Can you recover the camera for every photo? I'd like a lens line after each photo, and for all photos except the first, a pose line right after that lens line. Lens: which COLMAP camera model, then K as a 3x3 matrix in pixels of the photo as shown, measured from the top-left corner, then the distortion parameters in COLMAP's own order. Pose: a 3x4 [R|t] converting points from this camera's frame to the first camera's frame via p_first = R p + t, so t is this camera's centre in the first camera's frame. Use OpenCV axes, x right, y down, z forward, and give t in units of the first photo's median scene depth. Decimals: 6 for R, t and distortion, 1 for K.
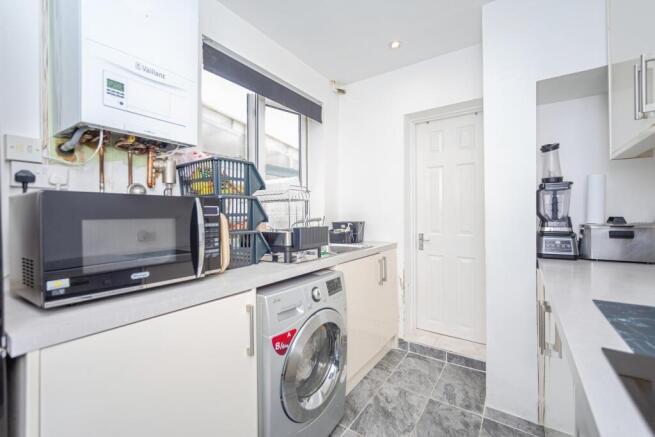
lens RADIAL K [[281.1, 0, 327.2], [0, 281.1, 211.9], [0, 0, 1]] dist [0.005124, 0.000925]
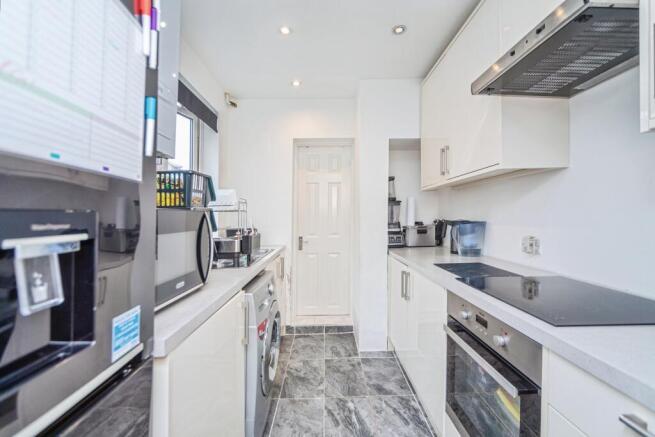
lens RADIAL K [[281.1, 0, 332.3], [0, 281.1, 218.5], [0, 0, 1]] dist [0.005124, 0.000925]
pose [[0.812827, -0.007522, 0.582456, -0.386891], [0.002973, 0.999957, 0.008764, -0.017151], [-0.582497, -0.005391, 0.812815, -0.102554]]
